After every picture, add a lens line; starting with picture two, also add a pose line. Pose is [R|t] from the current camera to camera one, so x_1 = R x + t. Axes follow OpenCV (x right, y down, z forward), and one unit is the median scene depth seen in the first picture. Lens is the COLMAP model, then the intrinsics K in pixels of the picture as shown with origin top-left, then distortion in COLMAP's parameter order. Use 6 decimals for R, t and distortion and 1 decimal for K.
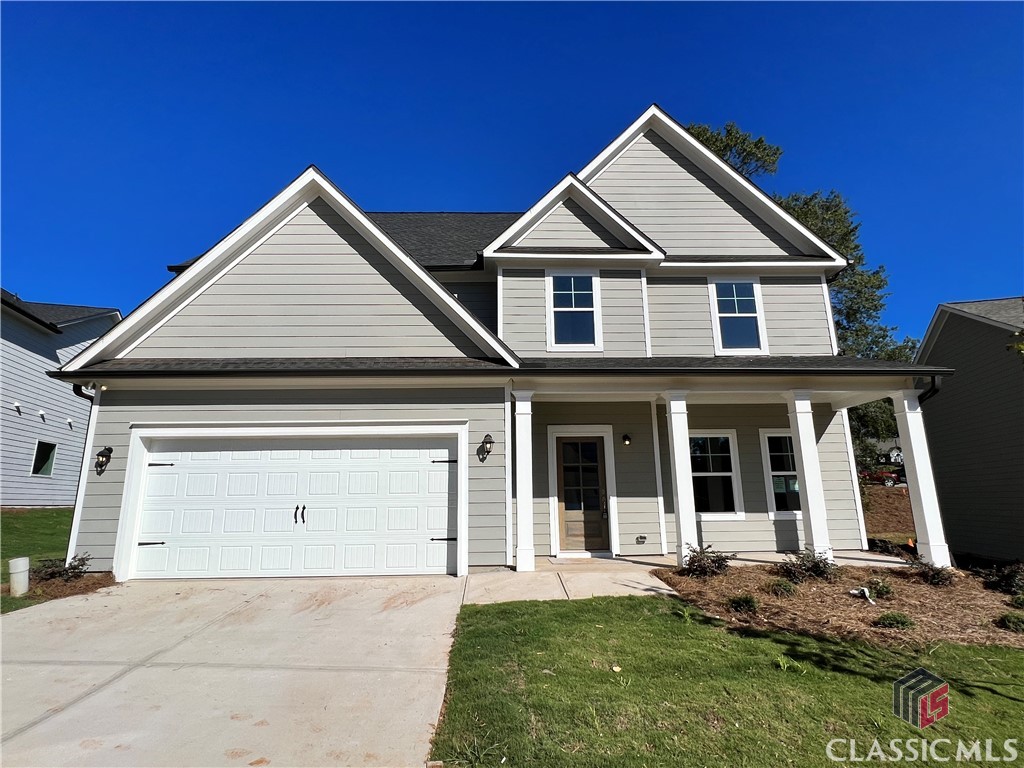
lens RADIAL K [[504.9, 0, 511.6], [0, 504.9, 384.0], [0, 0, 1]] dist [-0.001276, -0.000031]
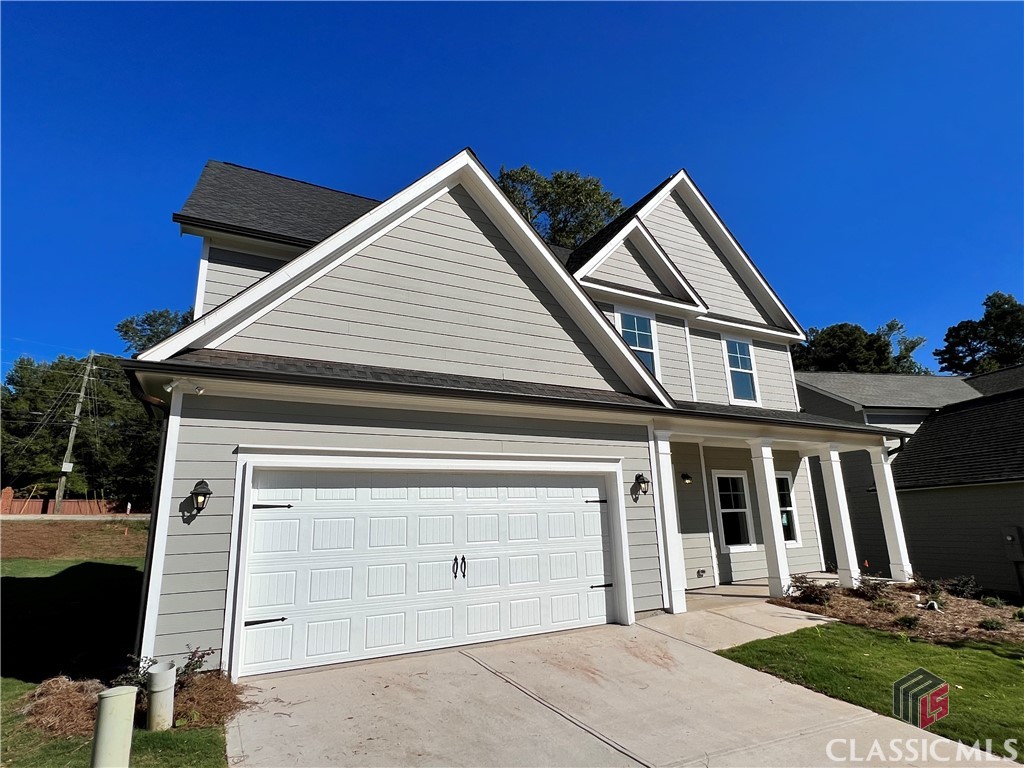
lens RADIAL K [[541.3, 0, 511.2], [0, 541.3, 383.9], [0, 0, 1]] dist [0.002448, 0.001655]
pose [[0.890974, 0.096204, 0.443745, -0.710111], [-0.081050, 0.995298, -0.053044, 0.002506], [-0.446762, 0.011295, 0.894582, 0.162603]]
